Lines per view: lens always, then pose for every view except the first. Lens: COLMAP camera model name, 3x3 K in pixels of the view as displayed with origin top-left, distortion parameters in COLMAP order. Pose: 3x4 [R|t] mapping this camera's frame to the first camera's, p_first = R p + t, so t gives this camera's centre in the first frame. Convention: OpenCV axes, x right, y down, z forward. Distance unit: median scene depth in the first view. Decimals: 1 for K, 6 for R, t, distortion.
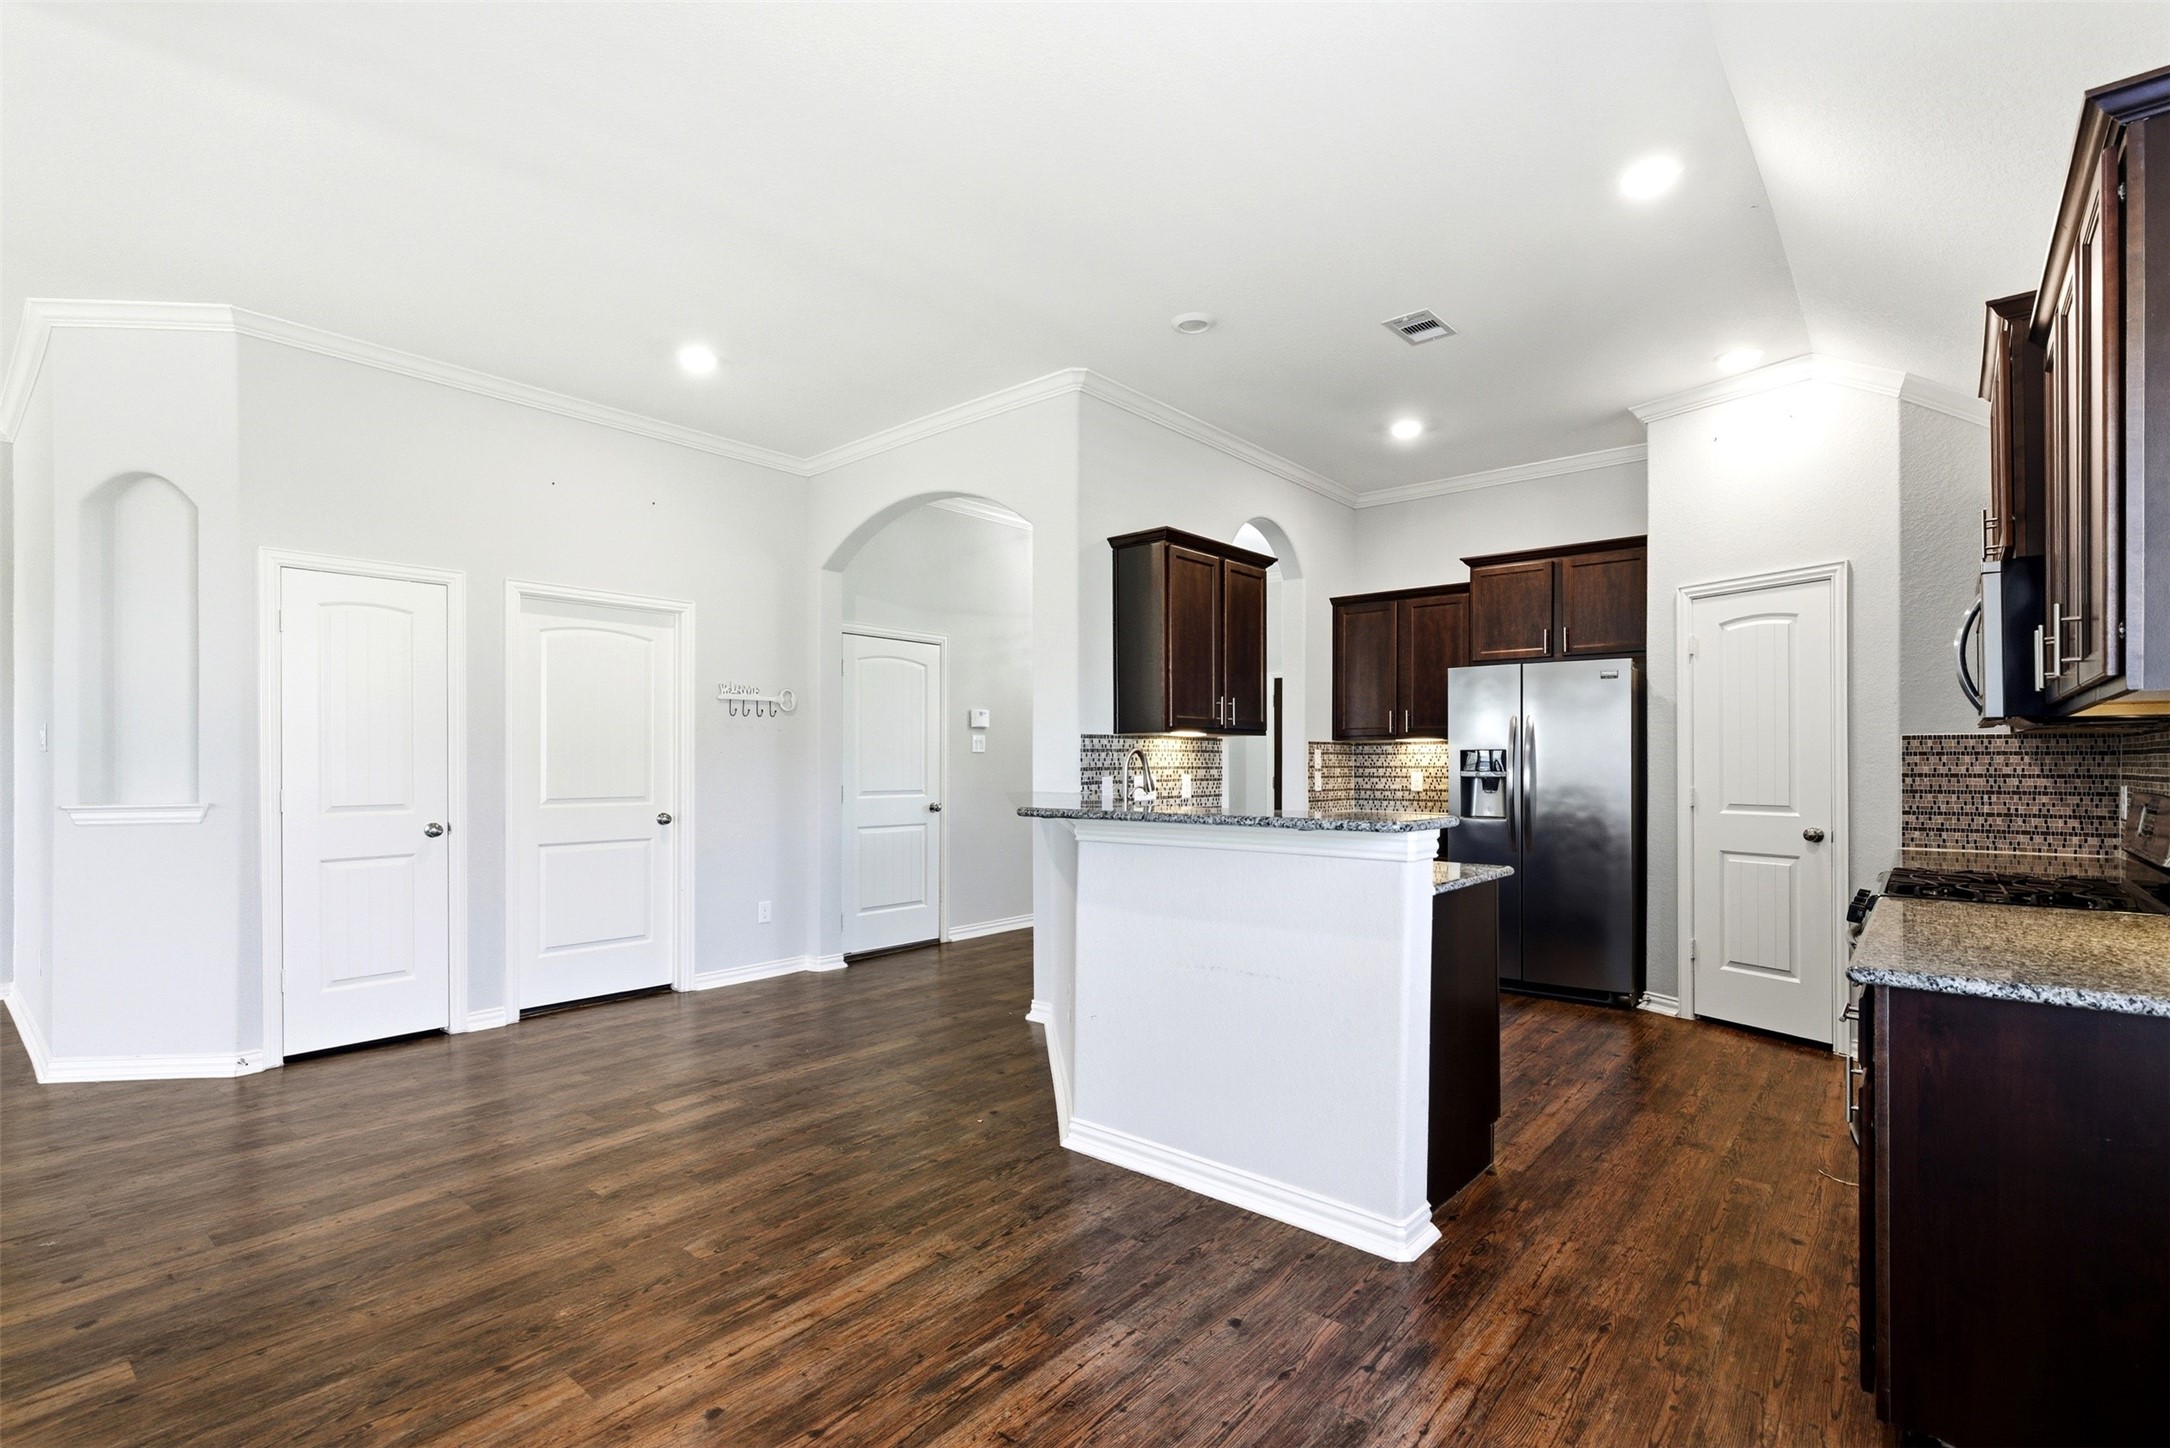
lens RADIAL K [[1006.8, 0, 1094.1], [0, 1006.8, 763.7], [0, 0, 1]] dist [0.001259, 0.000650]
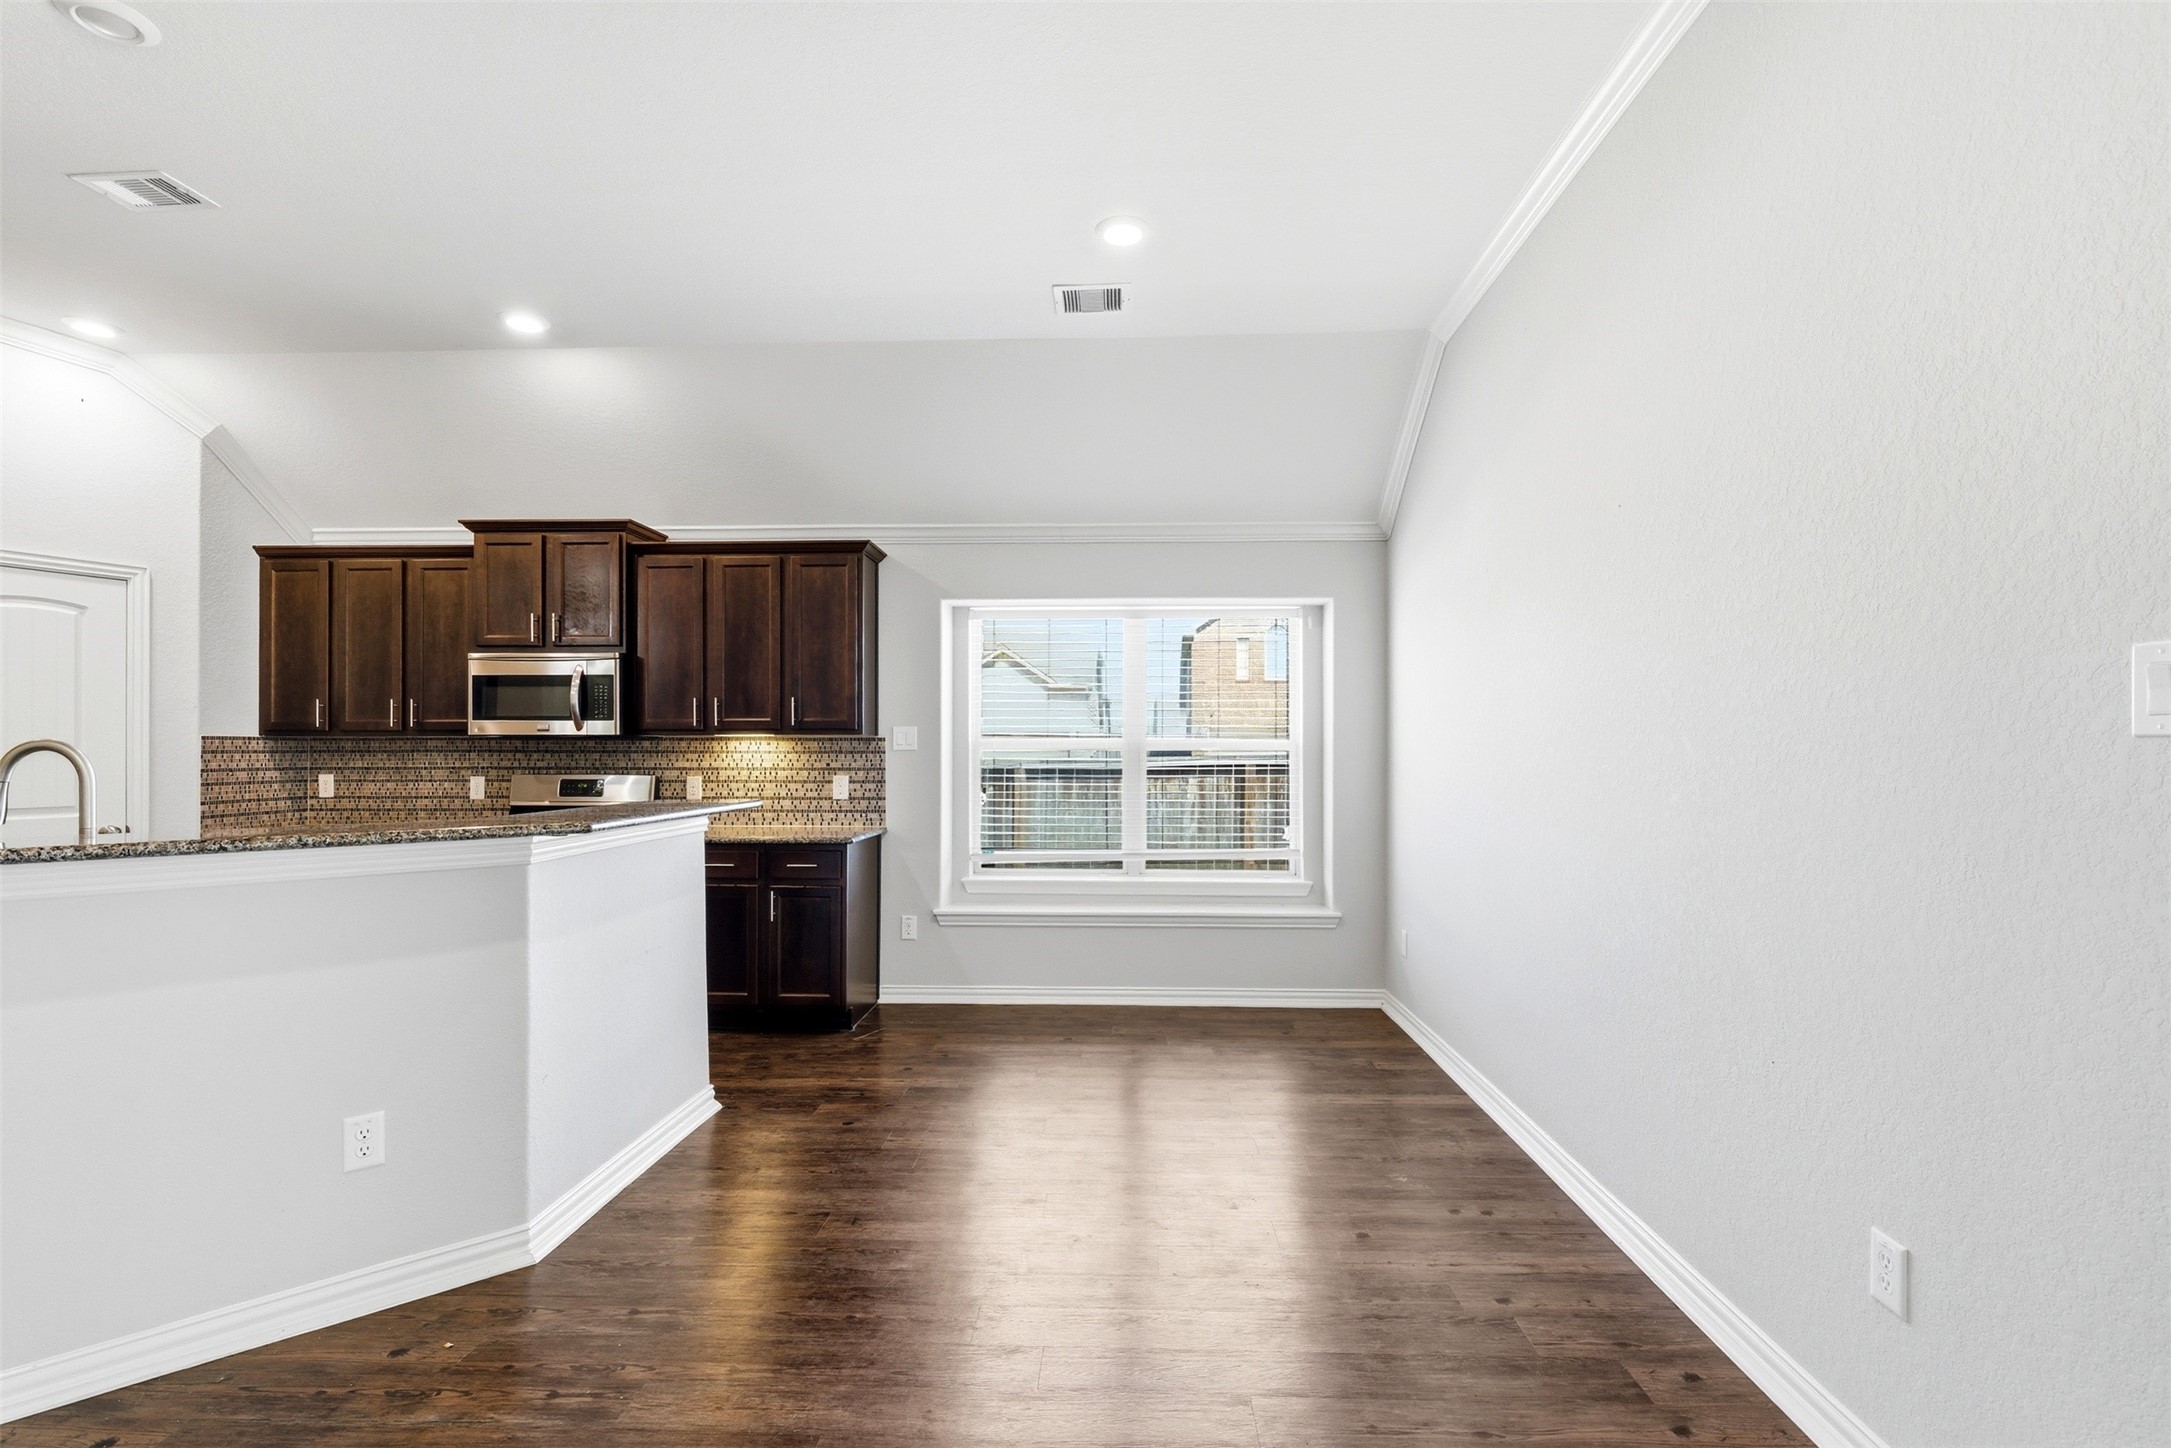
lens RADIAL K [[1007.2, 0, 1090.0], [0, 1007.2, 743.7], [0, 0, 1]] dist [0.001259, 0.000650]
pose [[-0.610918, 0.003051, 0.791688, -0.759039], [0.000211, 0.999993, -0.003691, -0.015727], [-0.791694, -0.002088, -0.610914, 0.948478]]
